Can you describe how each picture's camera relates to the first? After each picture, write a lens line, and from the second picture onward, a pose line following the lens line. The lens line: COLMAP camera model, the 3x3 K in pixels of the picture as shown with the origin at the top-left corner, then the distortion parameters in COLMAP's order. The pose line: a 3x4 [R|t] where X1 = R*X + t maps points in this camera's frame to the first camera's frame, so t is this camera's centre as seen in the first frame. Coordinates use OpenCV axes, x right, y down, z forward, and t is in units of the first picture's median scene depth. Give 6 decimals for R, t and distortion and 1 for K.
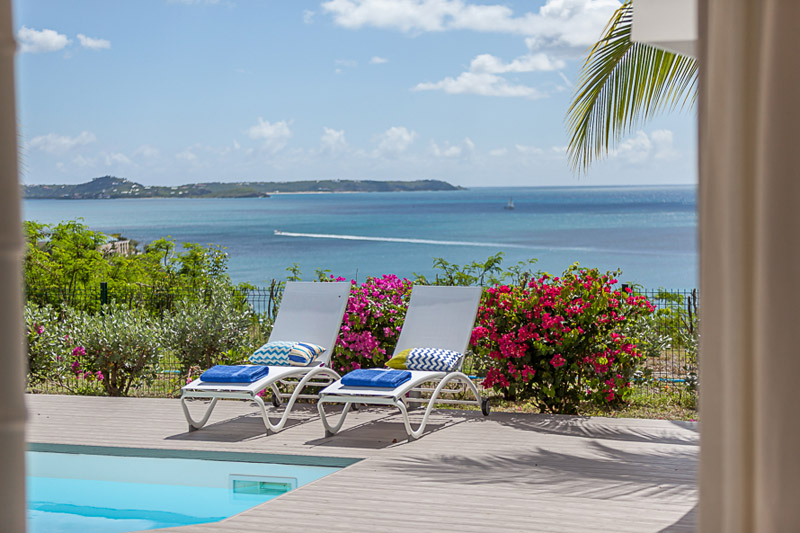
lens RADIAL K [[1619.1, 0, 400.1], [0, 1619.1, 265.8], [0, 0, 1]] dist [-0.100770, 0.000000]
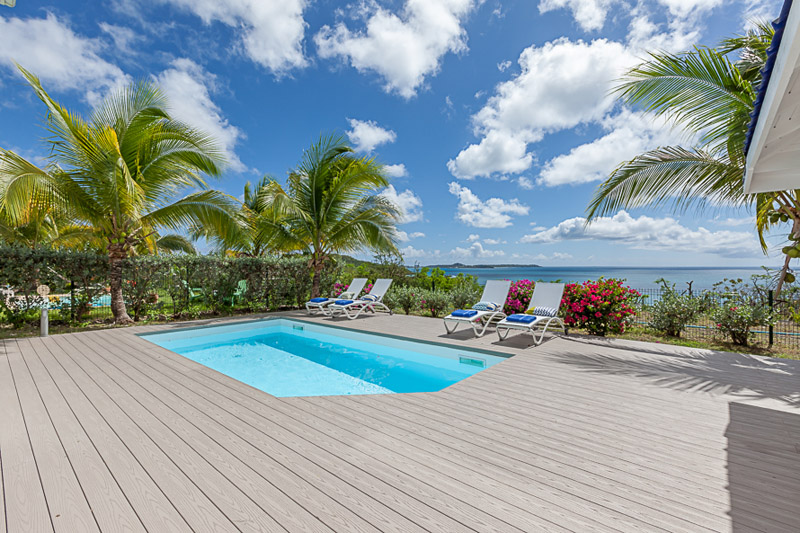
lens RADIAL K [[365.8, 0, 397.2], [0, 365.8, 264.2], [0, 0, 1]] dist [0.001199, 0.000133]
pose [[0.943026, 0.009328, -0.332589, -0.007410], [-0.026695, 0.998506, -0.047687, 0.017249], [0.331647, 0.053848, 0.941865, 0.369221]]
